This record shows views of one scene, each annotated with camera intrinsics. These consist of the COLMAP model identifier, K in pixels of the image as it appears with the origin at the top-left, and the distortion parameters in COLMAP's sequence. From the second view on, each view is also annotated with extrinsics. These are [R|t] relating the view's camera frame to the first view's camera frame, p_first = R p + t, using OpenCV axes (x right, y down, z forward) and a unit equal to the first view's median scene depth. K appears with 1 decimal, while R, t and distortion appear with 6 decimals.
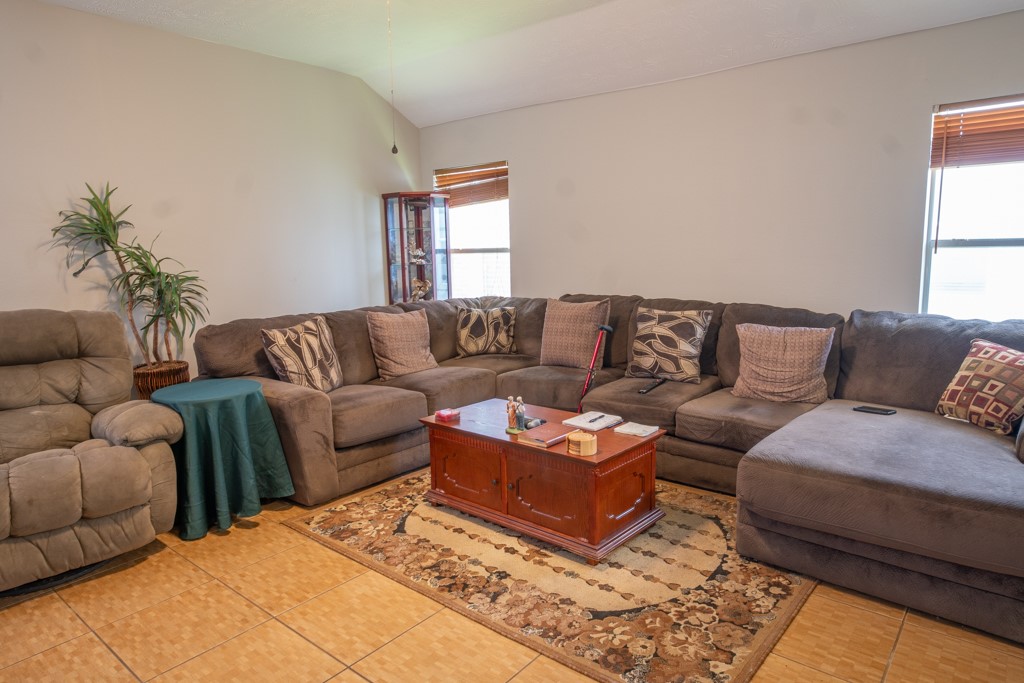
lens RADIAL K [[626.3, 0, 525.9], [0, 626.3, 357.8], [0, 0, 1]] dist [-0.041044, 0.023385]
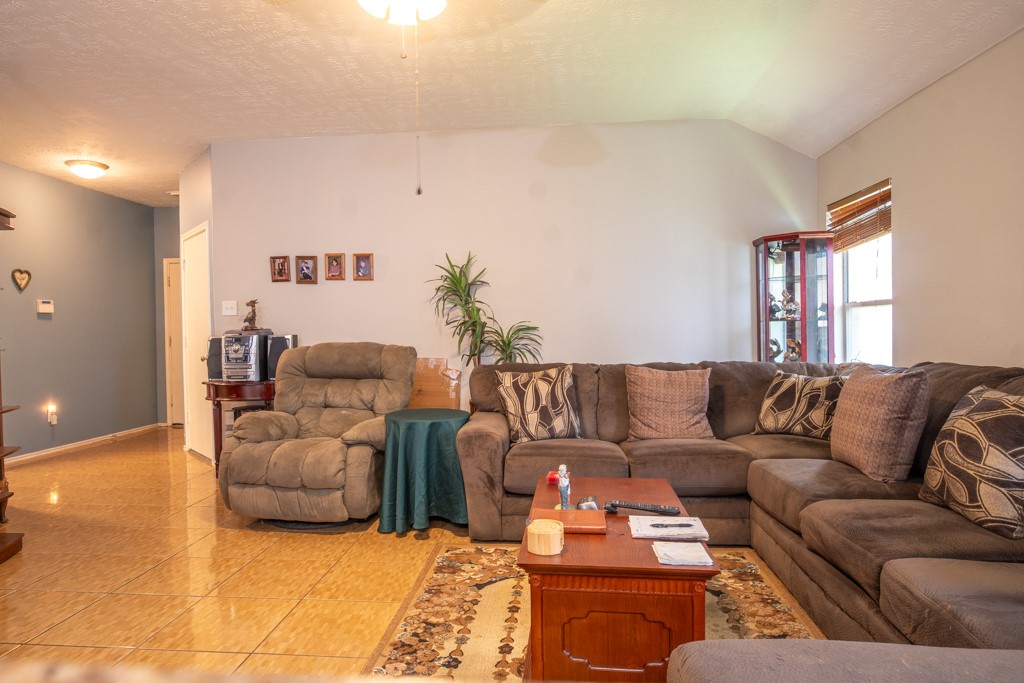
lens RADIAL K [[626.3, 0, 497.1], [0, 626.3, 357.1], [0, 0, 1]] dist [-0.041044, 0.023385]
pose [[0.547249, 0.046770, -0.835662, 0.556555], [-0.140480, 0.989406, -0.036621, -0.032317], [0.825096, 0.137435, 0.548022, 0.437321]]
